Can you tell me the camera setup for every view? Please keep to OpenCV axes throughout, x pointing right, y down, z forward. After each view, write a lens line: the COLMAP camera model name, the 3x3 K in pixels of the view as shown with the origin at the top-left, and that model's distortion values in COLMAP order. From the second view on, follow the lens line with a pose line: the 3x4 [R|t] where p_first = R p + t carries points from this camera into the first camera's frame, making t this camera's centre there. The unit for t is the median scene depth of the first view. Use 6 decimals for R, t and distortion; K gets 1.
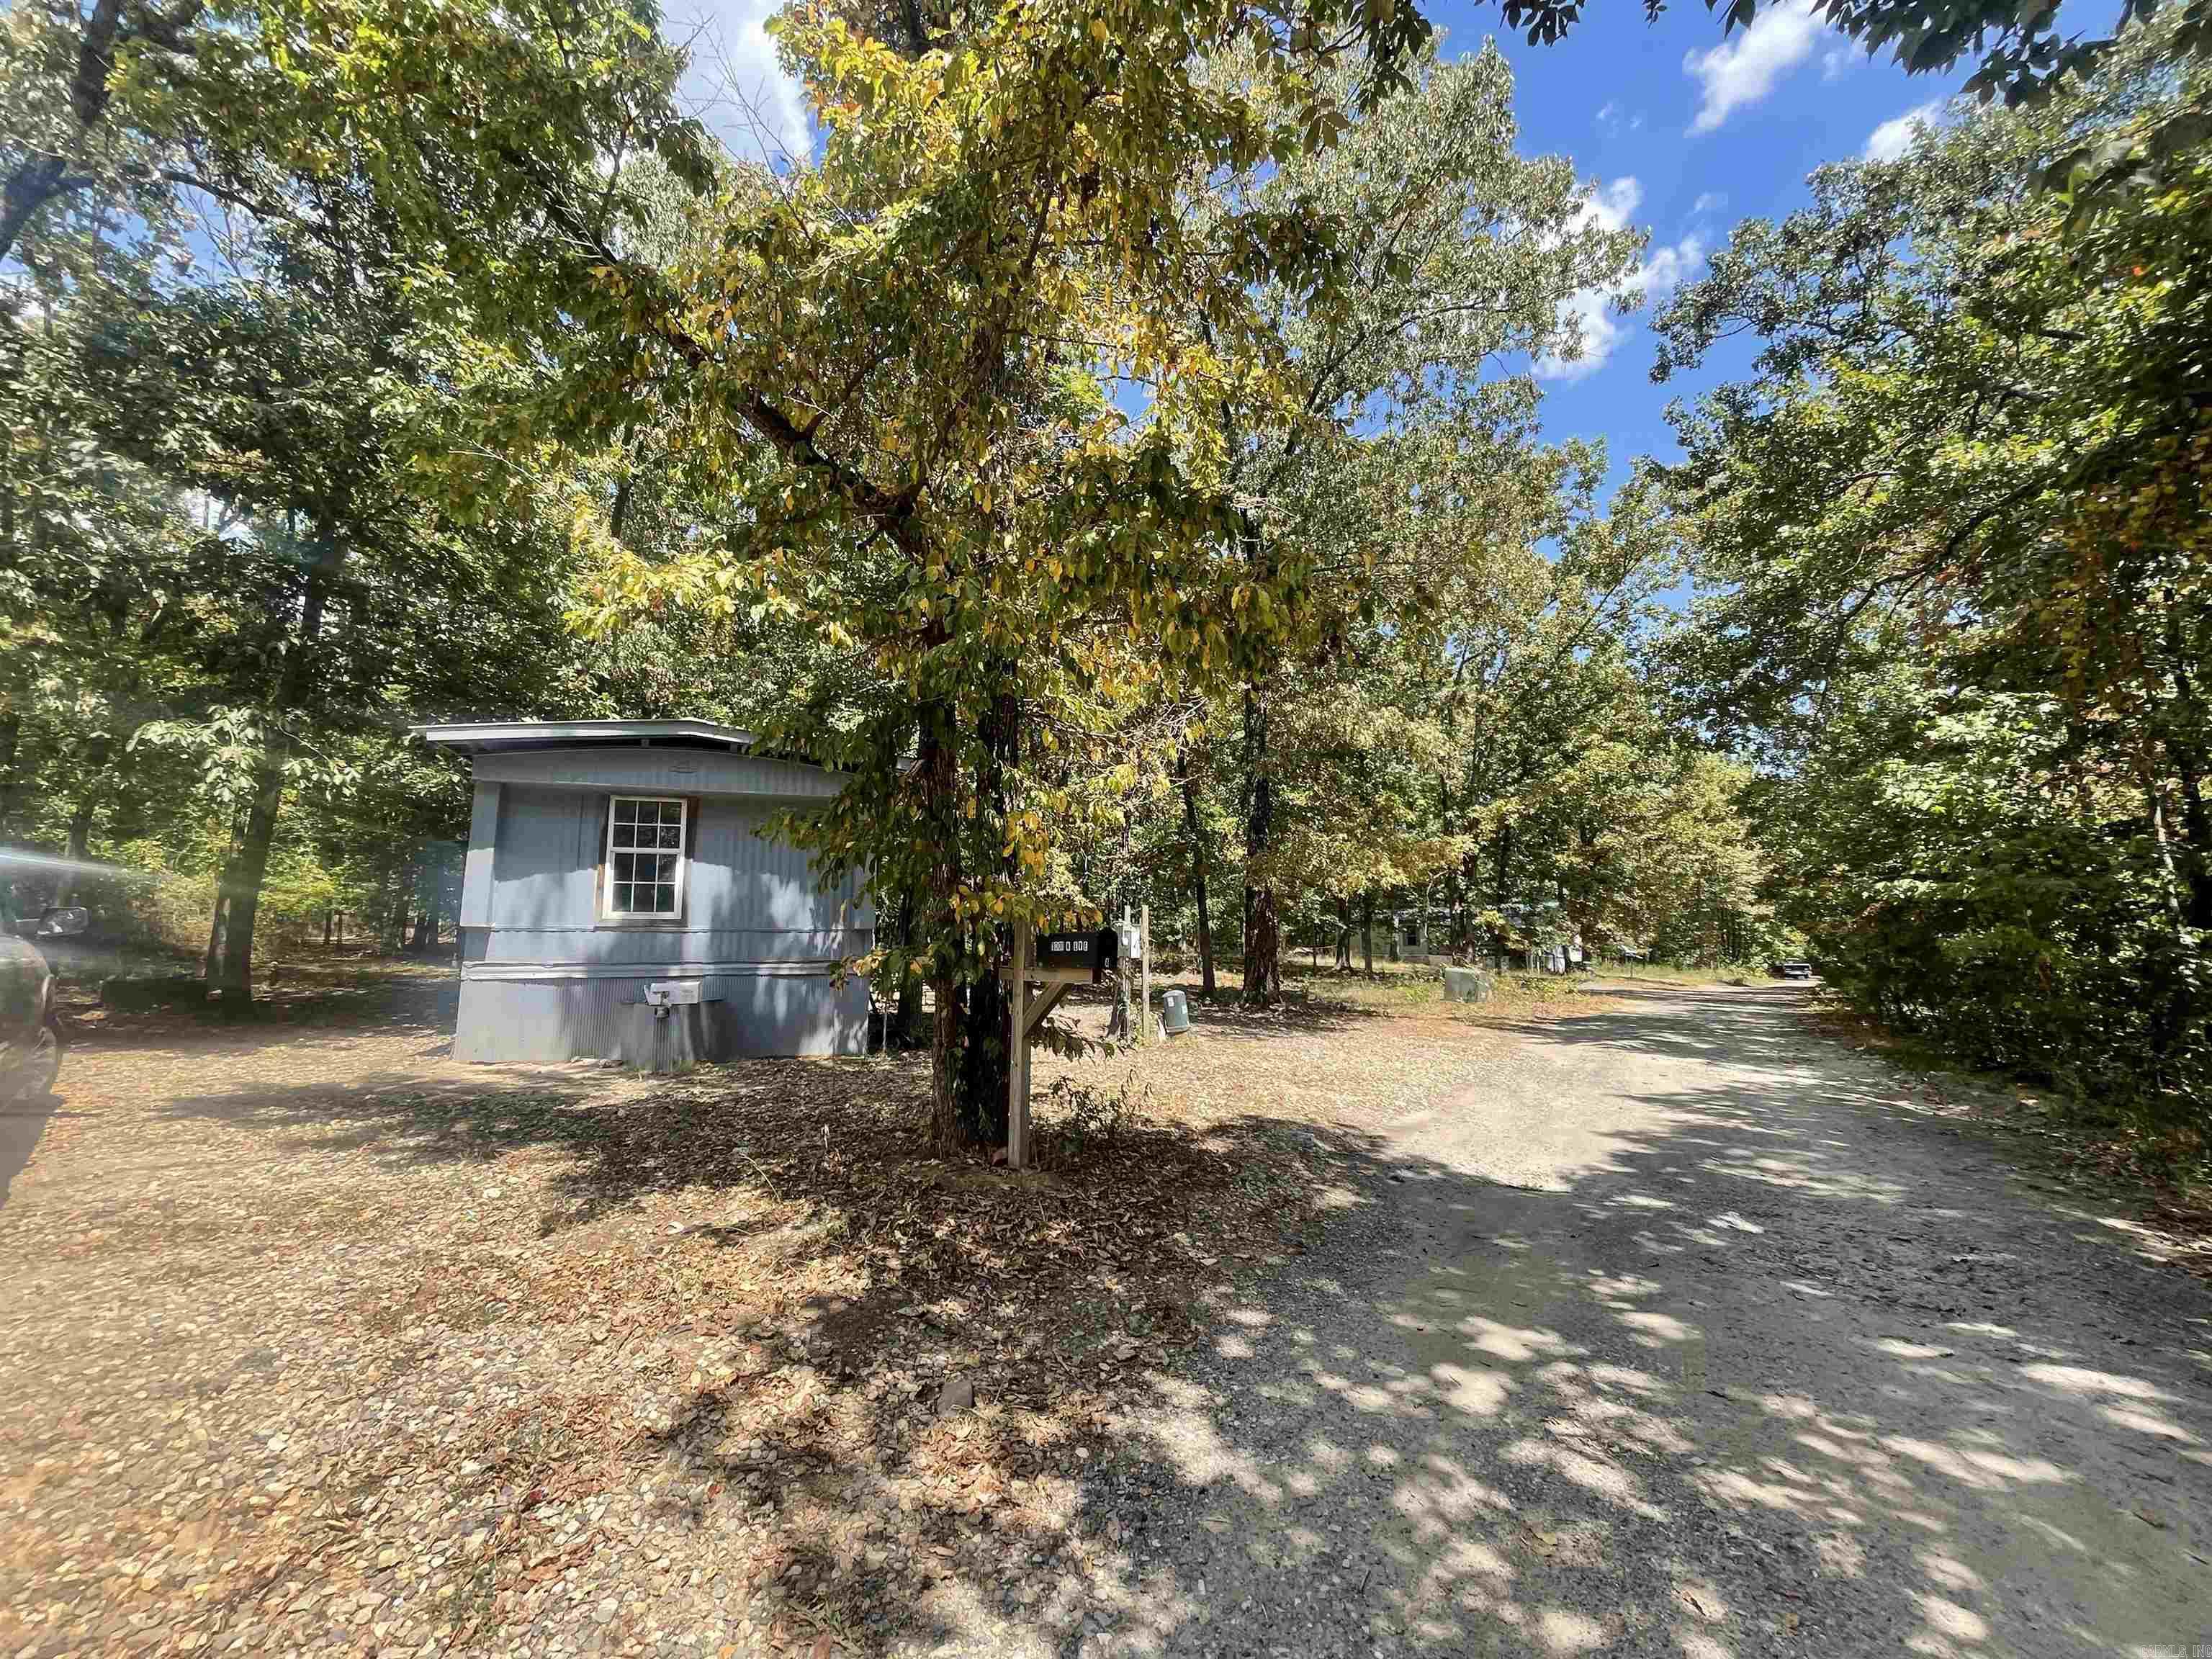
lens RADIAL K [[910.5, 0, 1084.4], [0, 910.5, 823.1], [0, 0, 1]] dist [-0.000262, -0.000153]
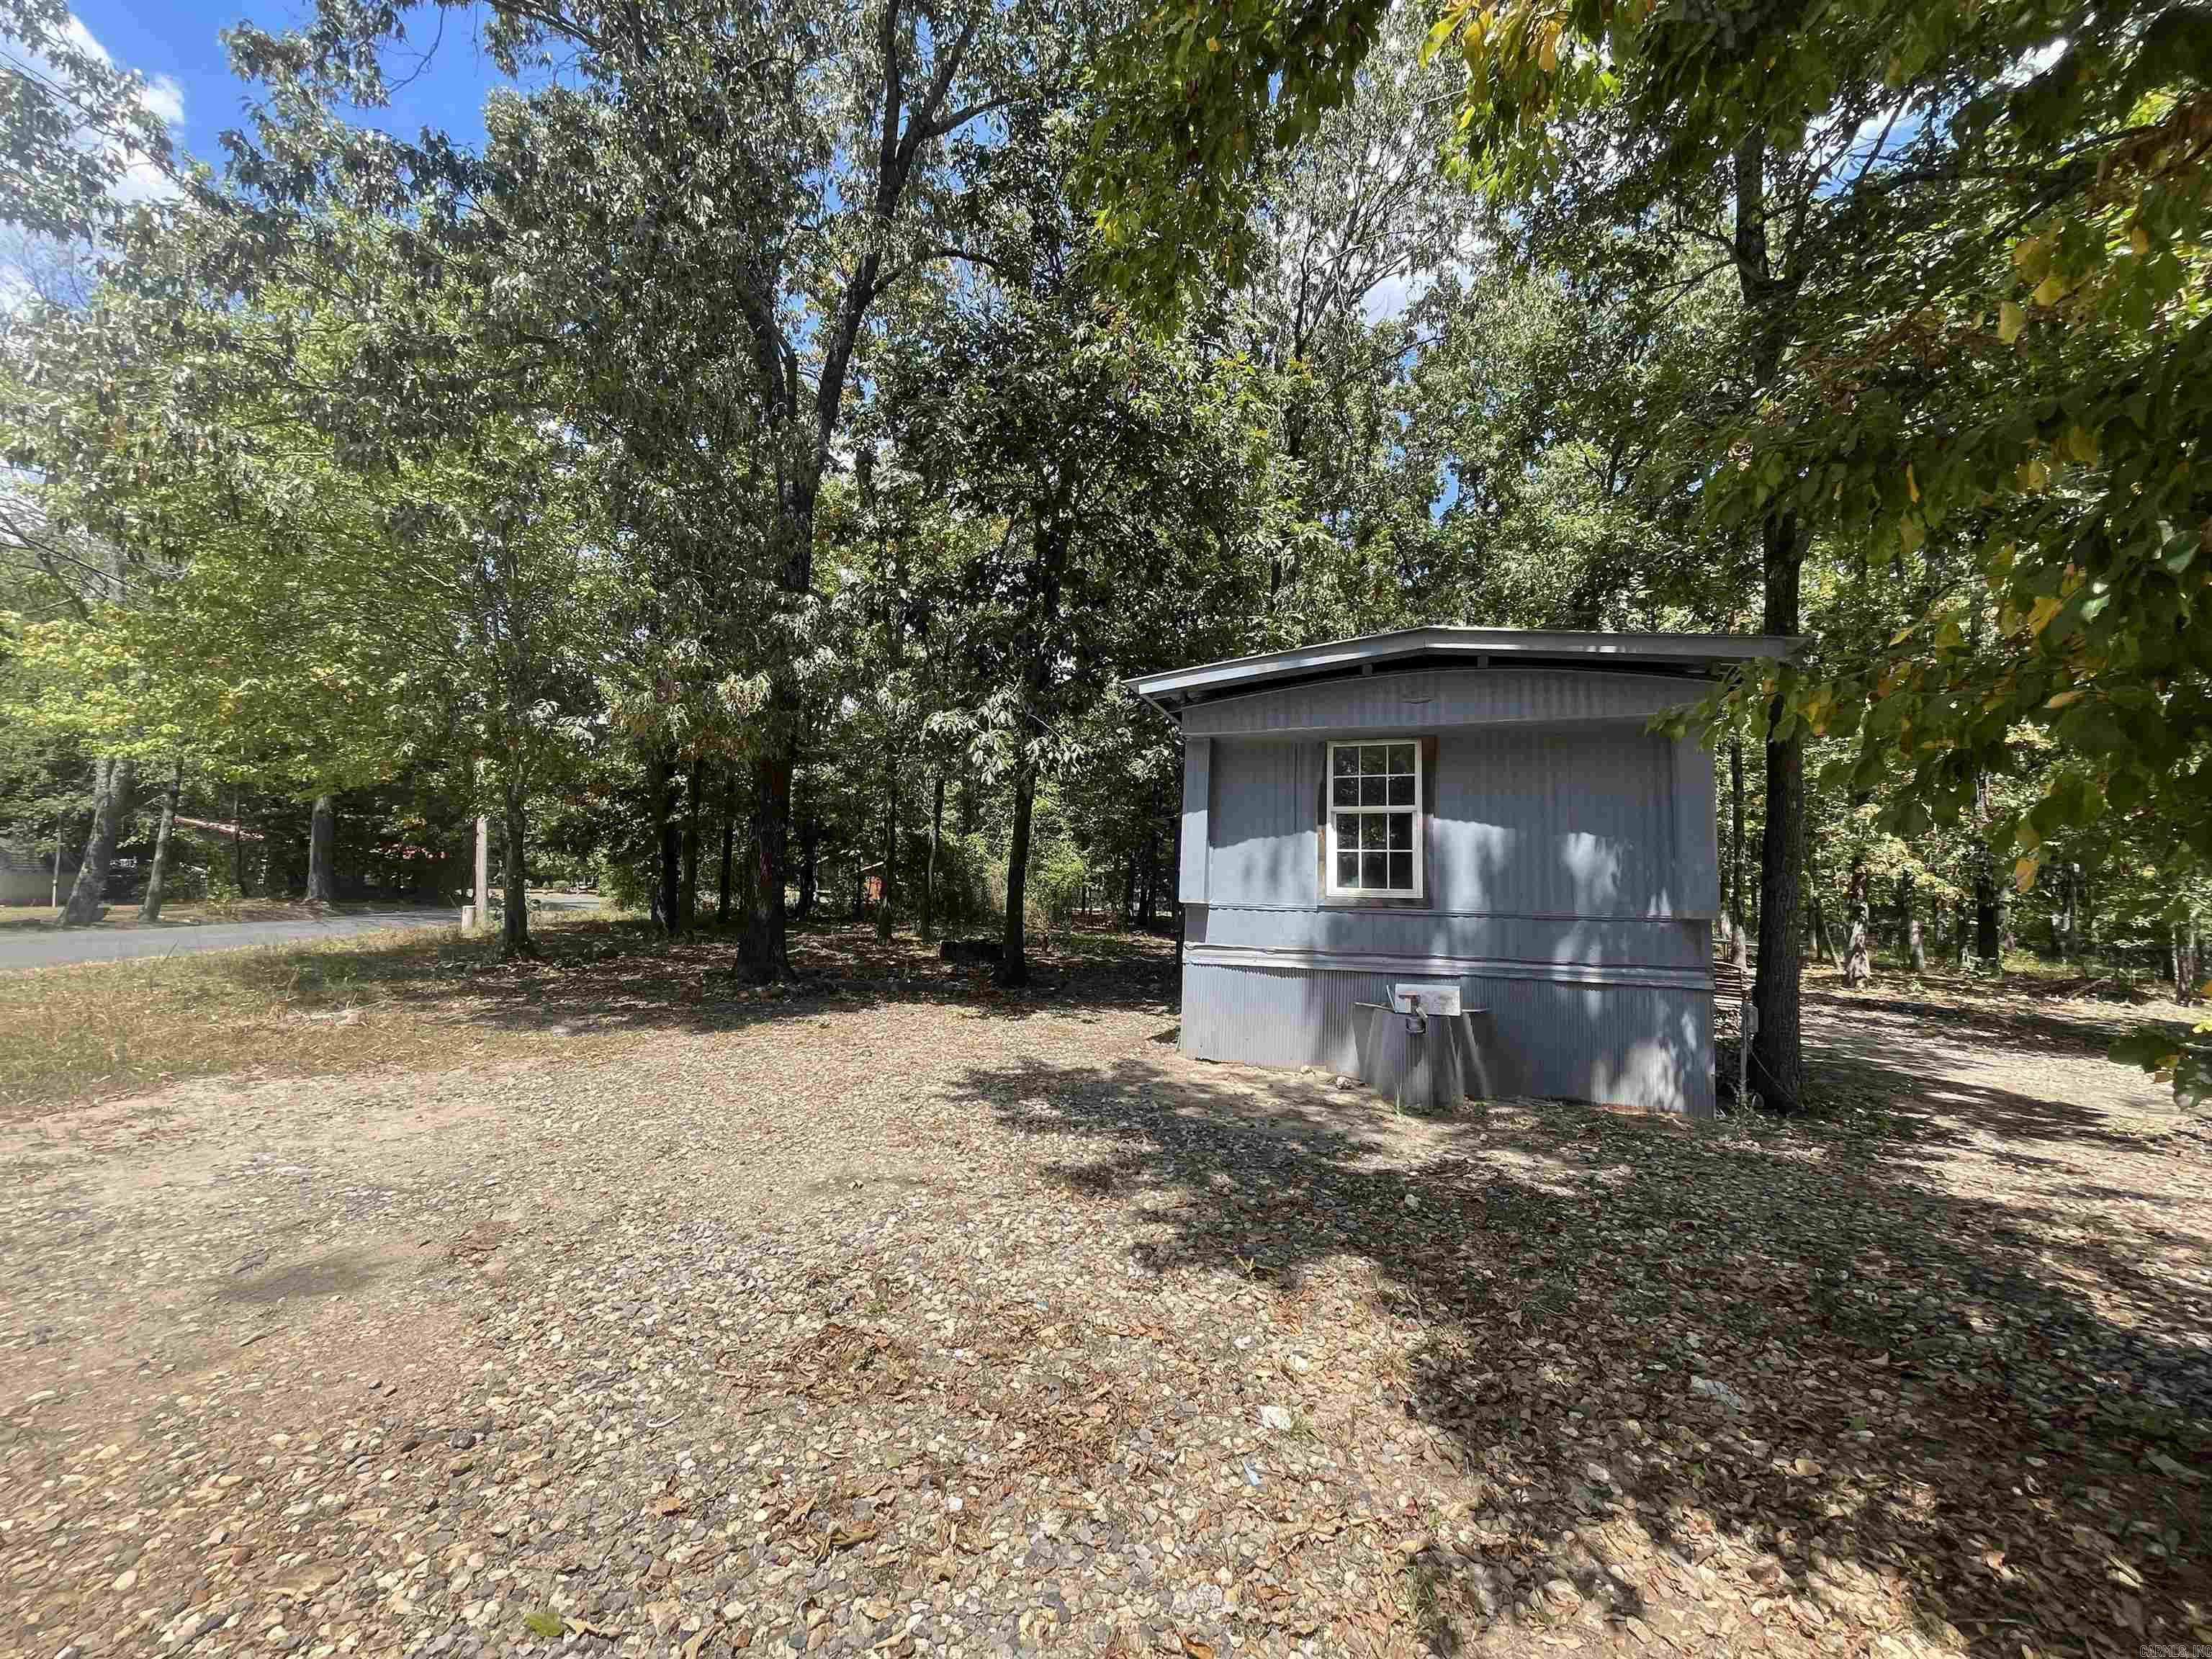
lens RADIAL K [[910.5, 0, 1084.4], [0, 910.5, 823.1], [0, 0, 1]] dist [-0.000262, -0.000153]
pose [[0.769004, -0.041761, -0.637878, -0.177281], [0.056826, 0.998379, 0.003144, 0.025482], [0.636713, -0.038666, 0.770131, 0.245676]]
